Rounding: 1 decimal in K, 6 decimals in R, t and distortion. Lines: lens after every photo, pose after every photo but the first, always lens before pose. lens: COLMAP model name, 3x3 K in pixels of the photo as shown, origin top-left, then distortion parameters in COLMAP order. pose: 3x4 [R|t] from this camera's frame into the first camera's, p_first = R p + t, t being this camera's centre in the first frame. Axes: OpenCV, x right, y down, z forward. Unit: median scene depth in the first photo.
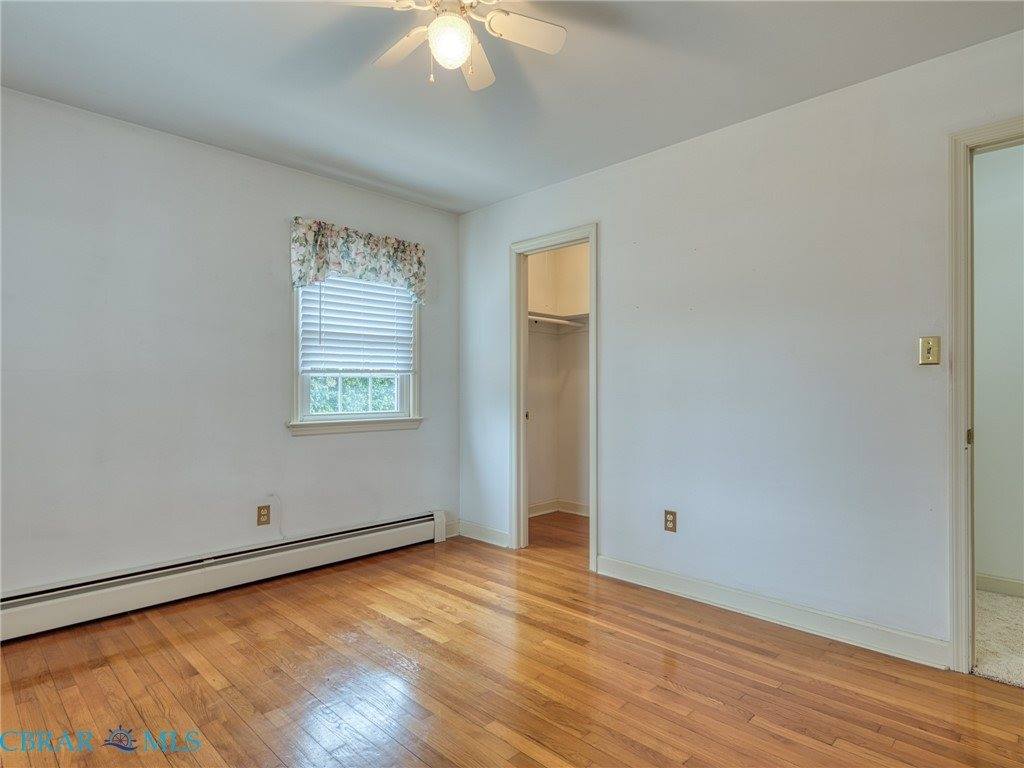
lens RADIAL K [[568.4, 0, 520.1], [0, 568.4, 383.2], [0, 0, 1]] dist [-0.004122, 0.000975]
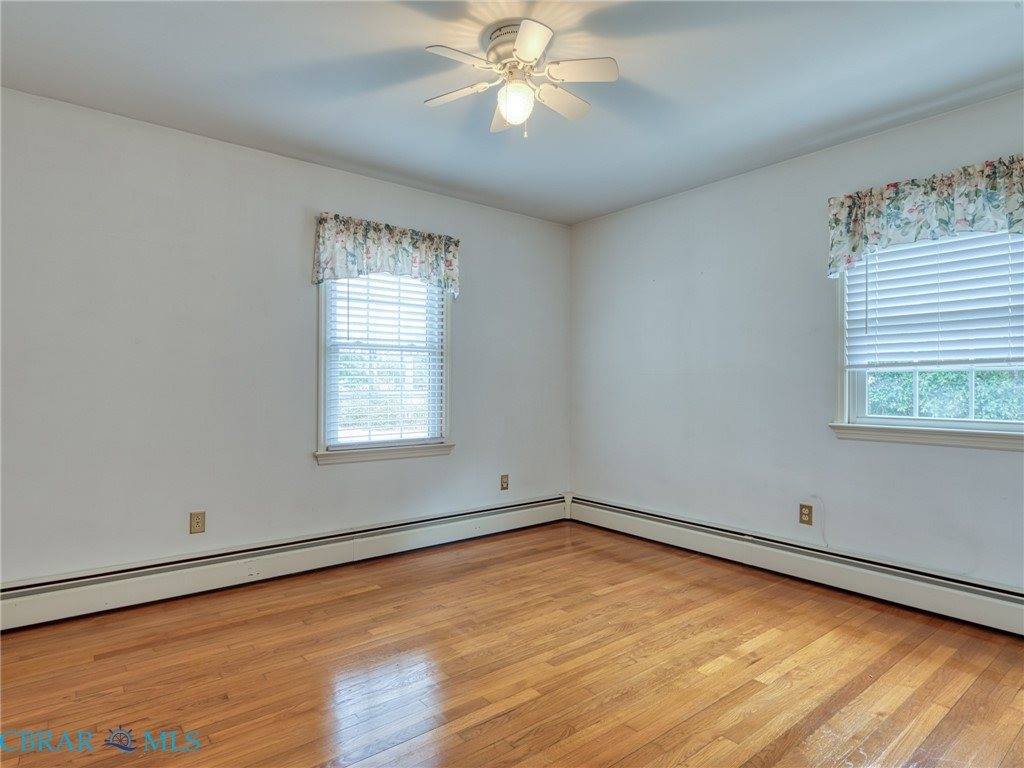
lens RADIAL K [[568.4, 0, 513.8], [0, 568.4, 380.2], [0, 0, 1]] dist [-0.004122, 0.000975]
pose [[-0.115959, -0.007782, -0.993224, 0.570912], [0.005558, 0.999949, -0.008483, 0.004997], [0.993239, -0.006504, -0.115909, 0.595211]]
